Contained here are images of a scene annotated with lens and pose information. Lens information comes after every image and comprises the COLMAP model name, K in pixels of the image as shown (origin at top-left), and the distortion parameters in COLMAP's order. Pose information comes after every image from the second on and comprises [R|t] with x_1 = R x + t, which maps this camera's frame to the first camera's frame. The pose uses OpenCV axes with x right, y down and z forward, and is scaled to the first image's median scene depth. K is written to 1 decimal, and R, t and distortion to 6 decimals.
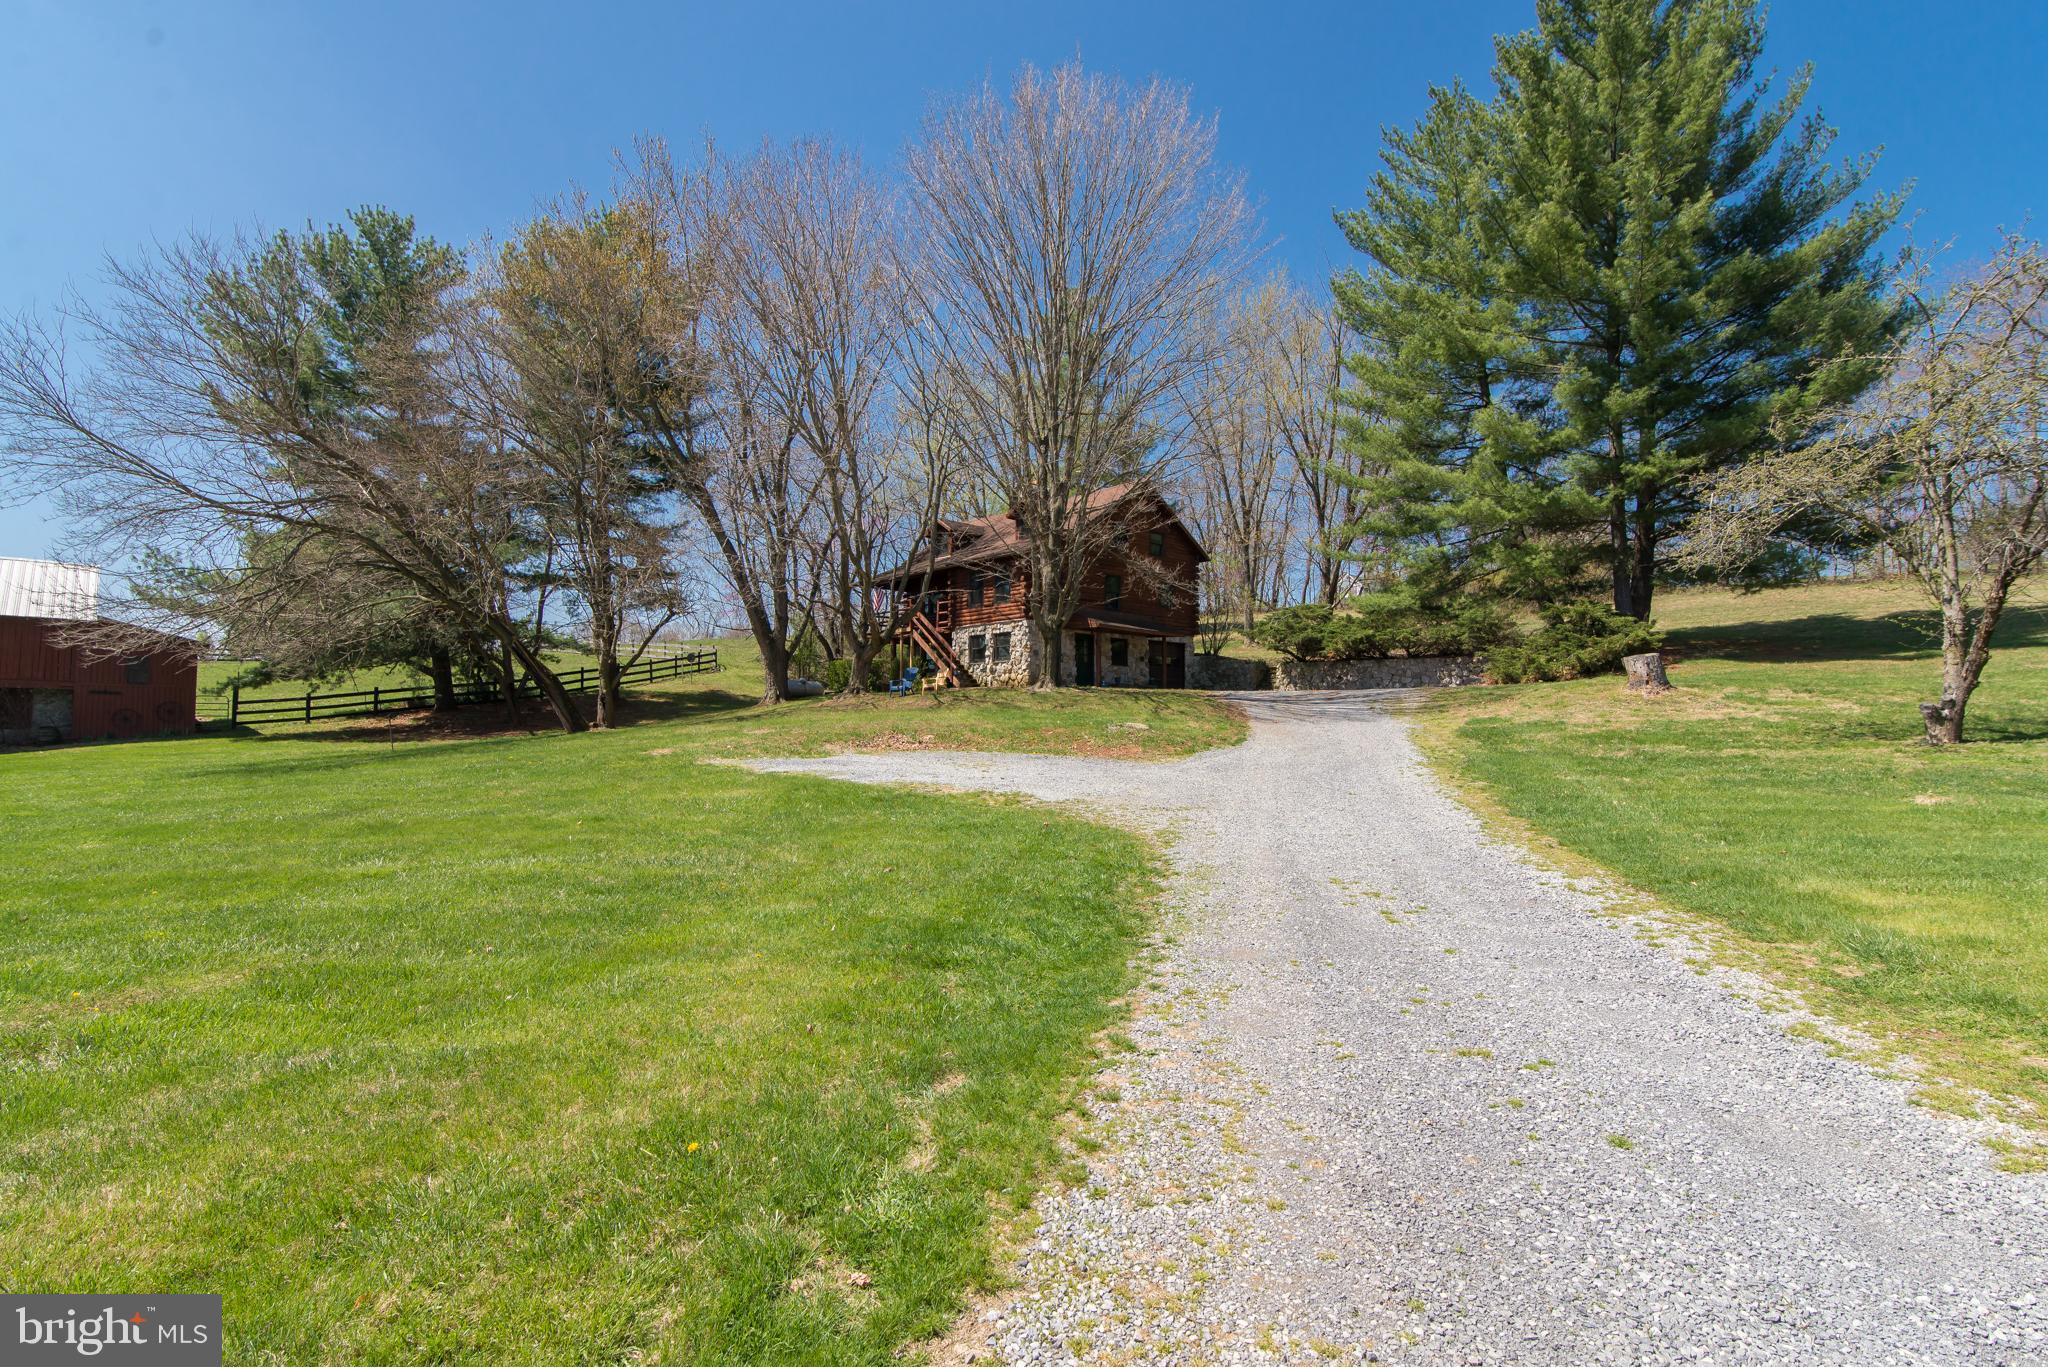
lens RADIAL K [[996.1, 0, 1023.6], [0, 996.1, 693.2], [0, 0, 1]] dist [0.001259, 0.000077]
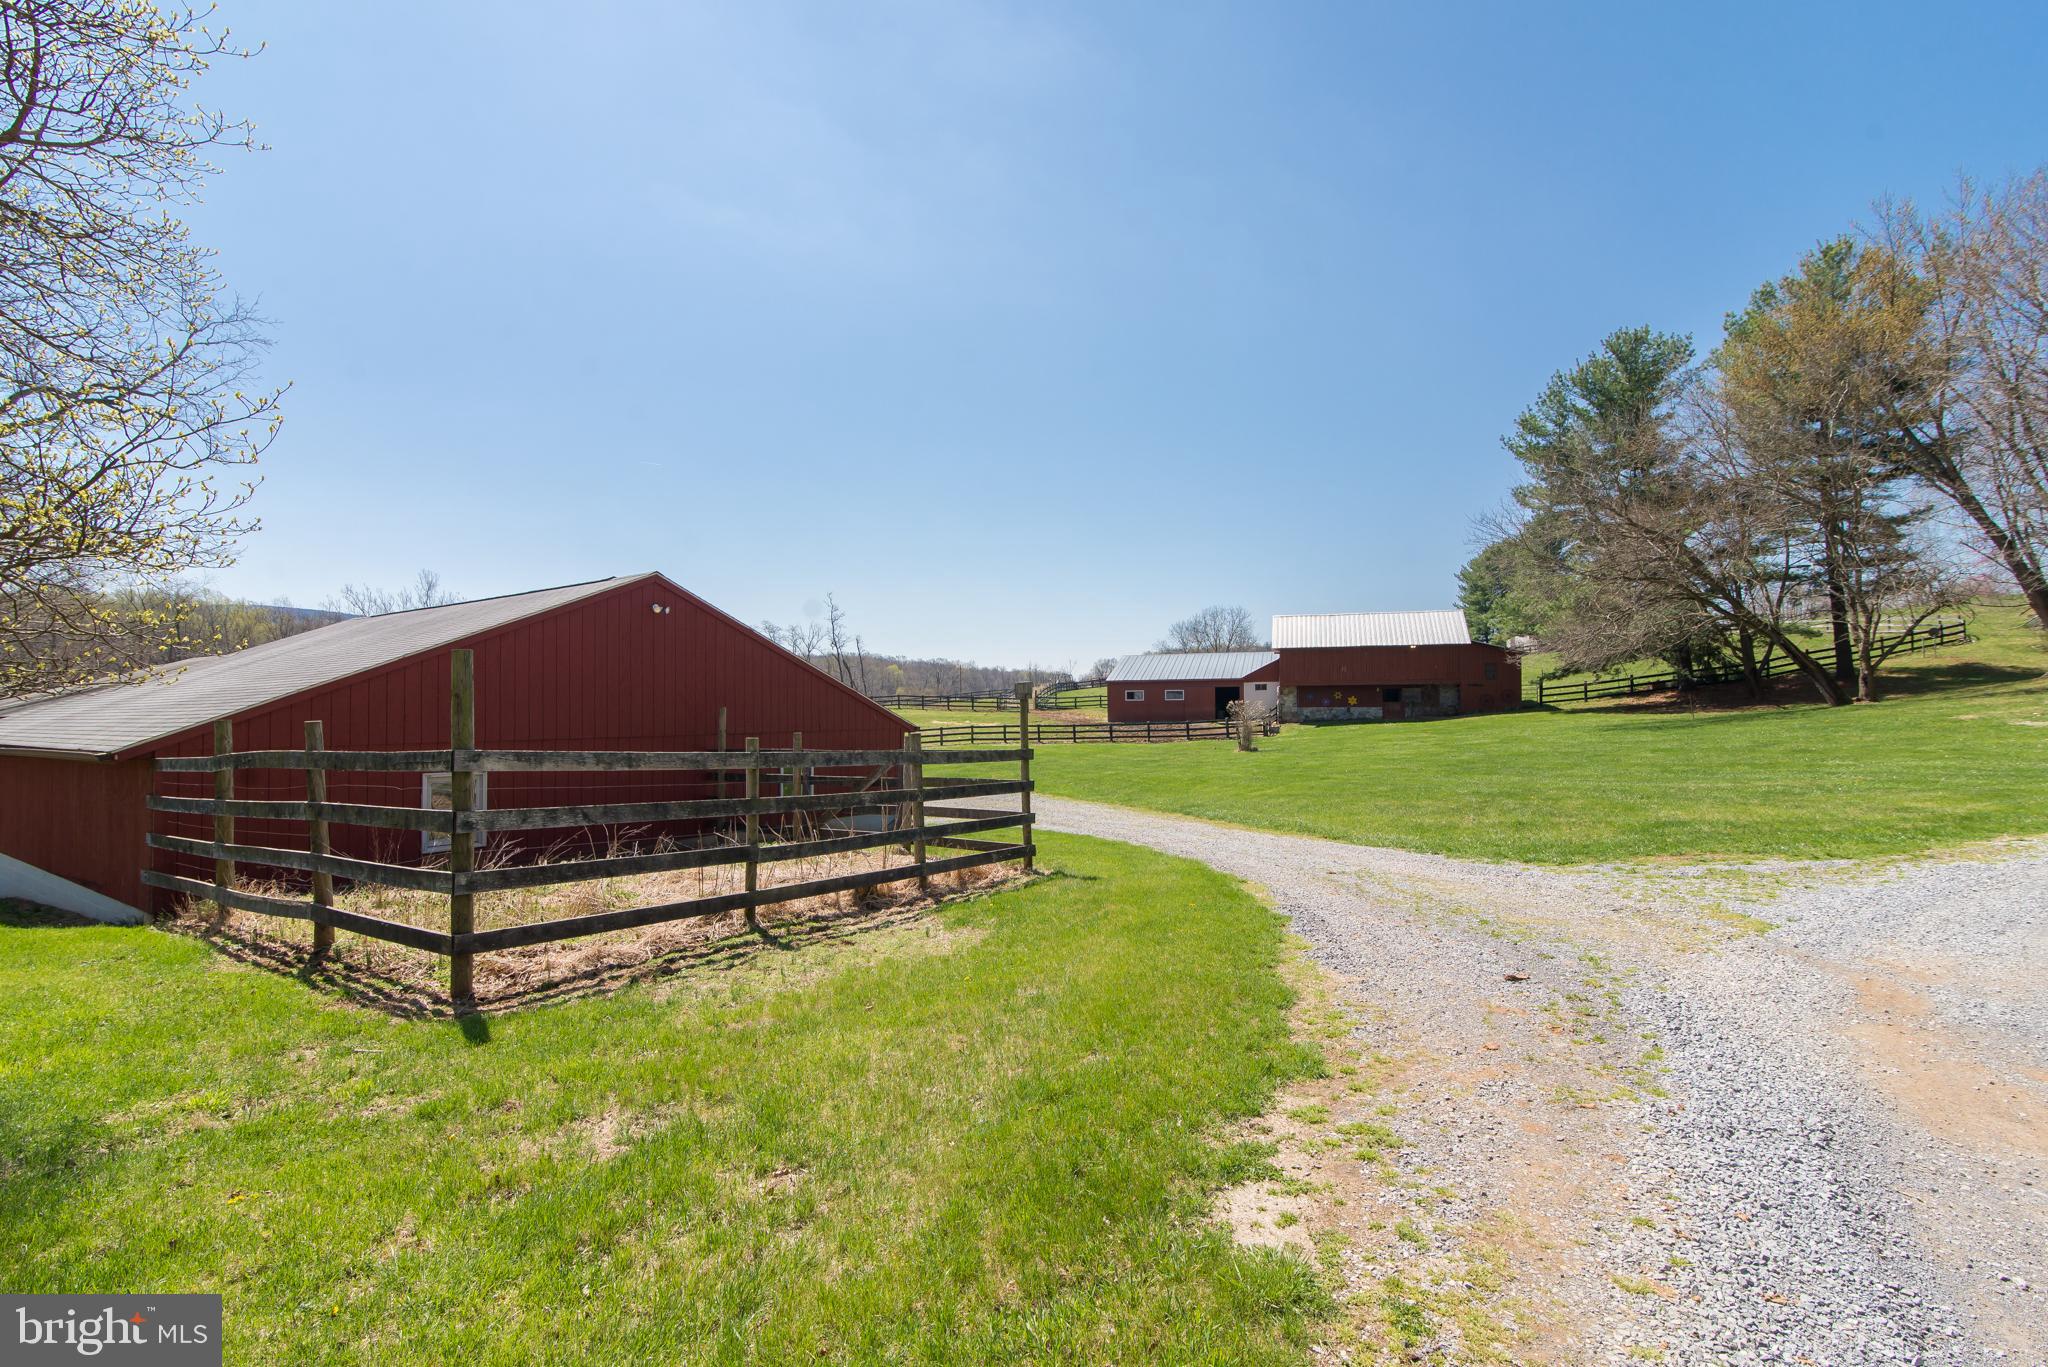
lens RADIAL K [[919.6, 0, 1015.5], [0, 919.6, 694.1], [0, 0, 1]] dist [0.013270, -0.000328]
pose [[0.475914, -0.022137, -0.879213, 0.079202], [0.041811, 0.999122, -0.002525, -0.013471], [0.878497, -0.035559, 0.476422, -0.404959]]
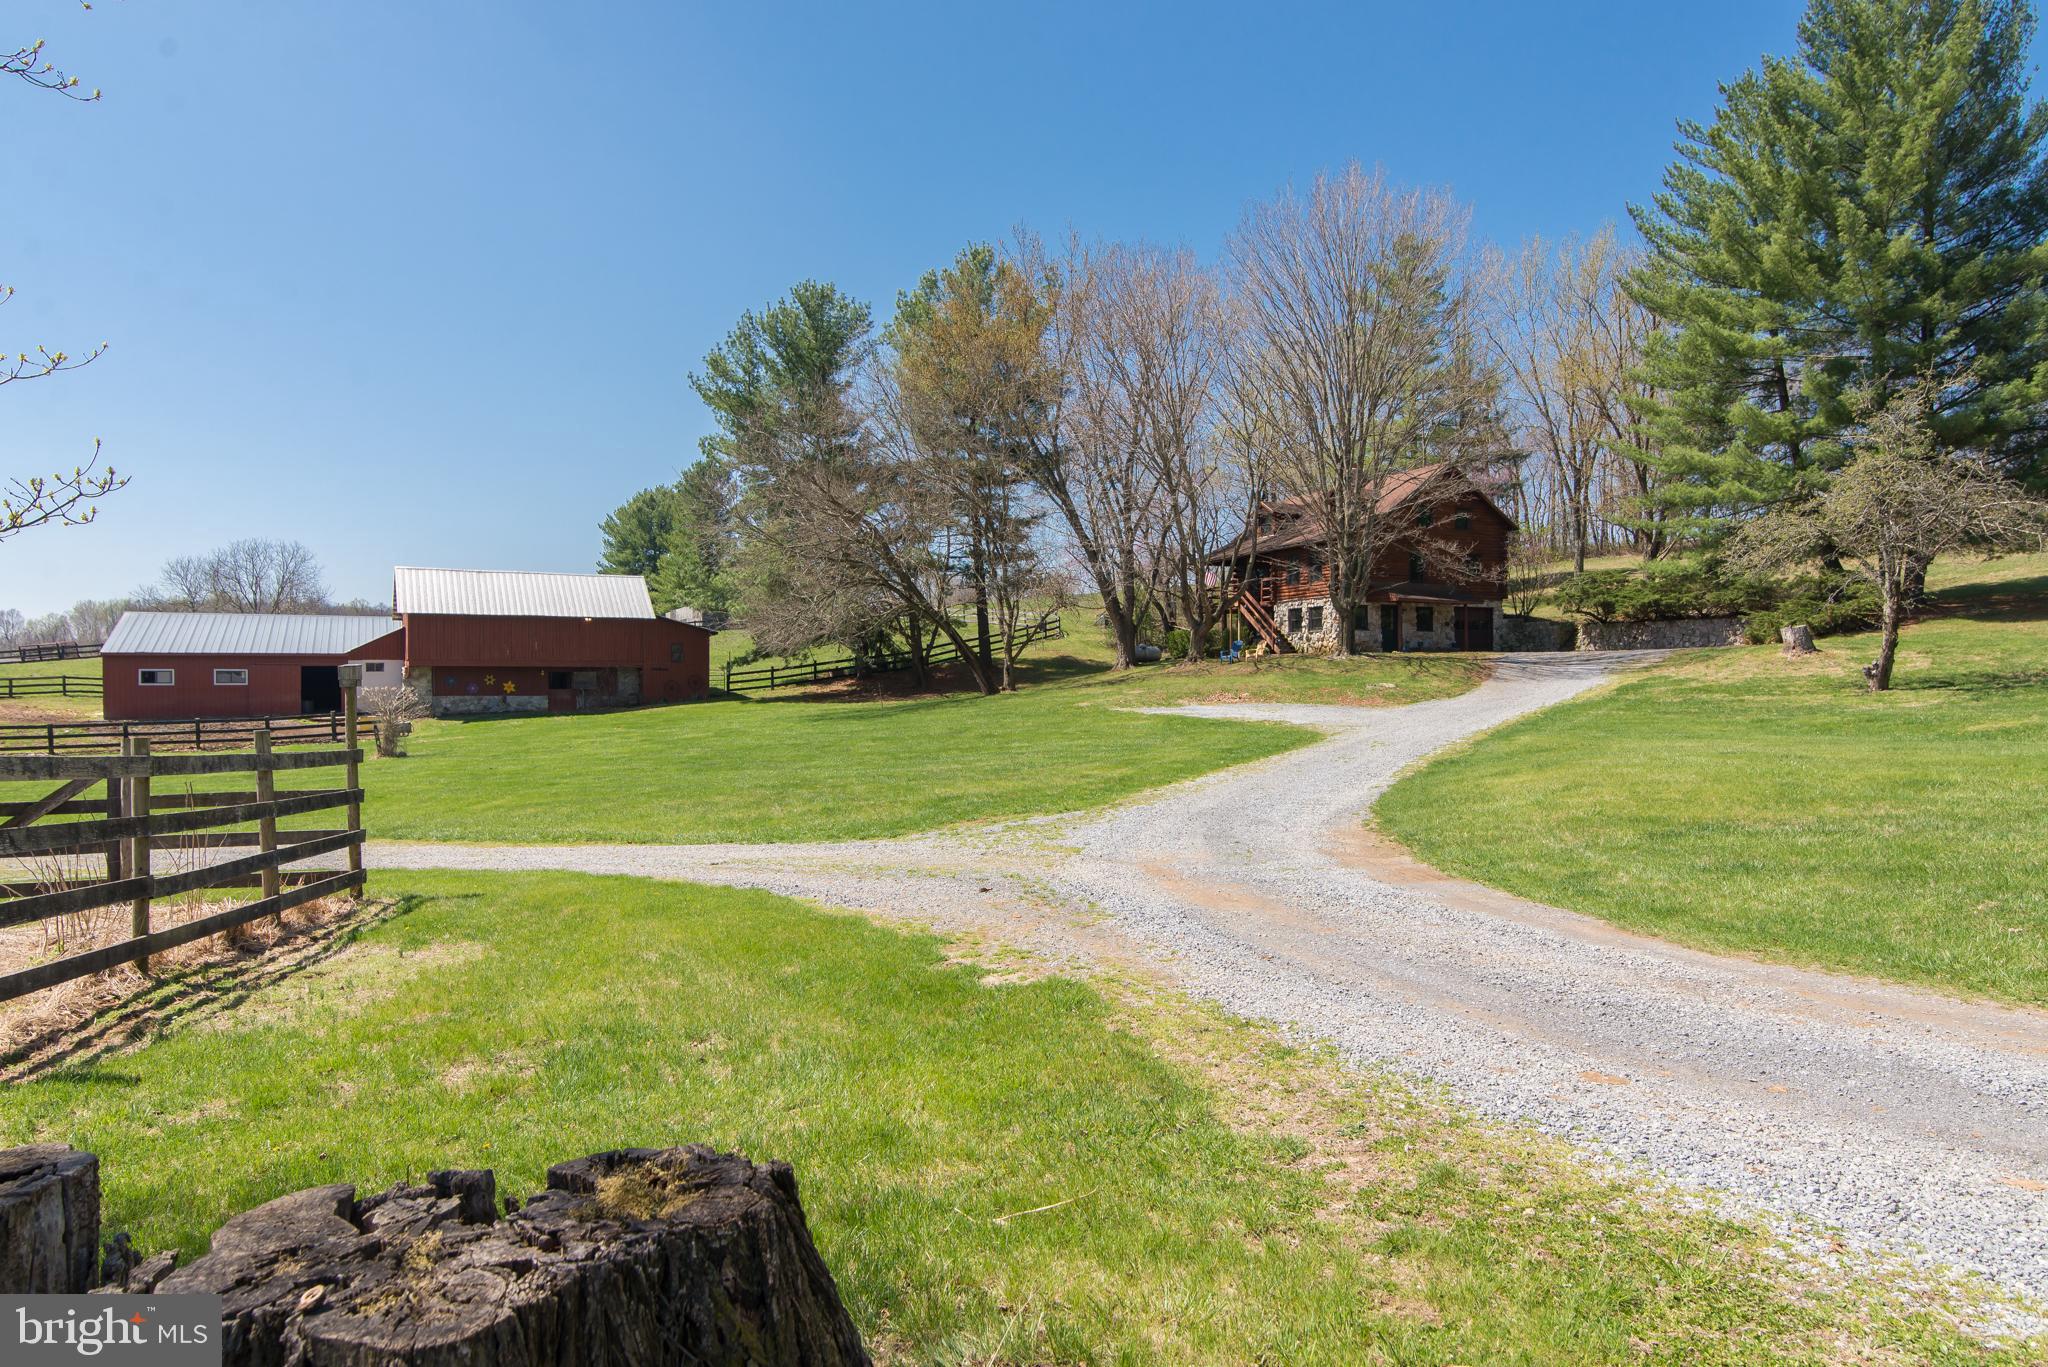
lens RADIAL K [[1273.2, 0, 1021.8], [0, 1273.2, 692.1], [0, 0, 1]] dist [0.004785, -0.001633]
pose [[0.957231, -0.010223, -0.289143, 0.077602], [0.021229, 0.999163, 0.034956, -0.019103], [0.288544, -0.039599, 0.956647, -0.529970]]
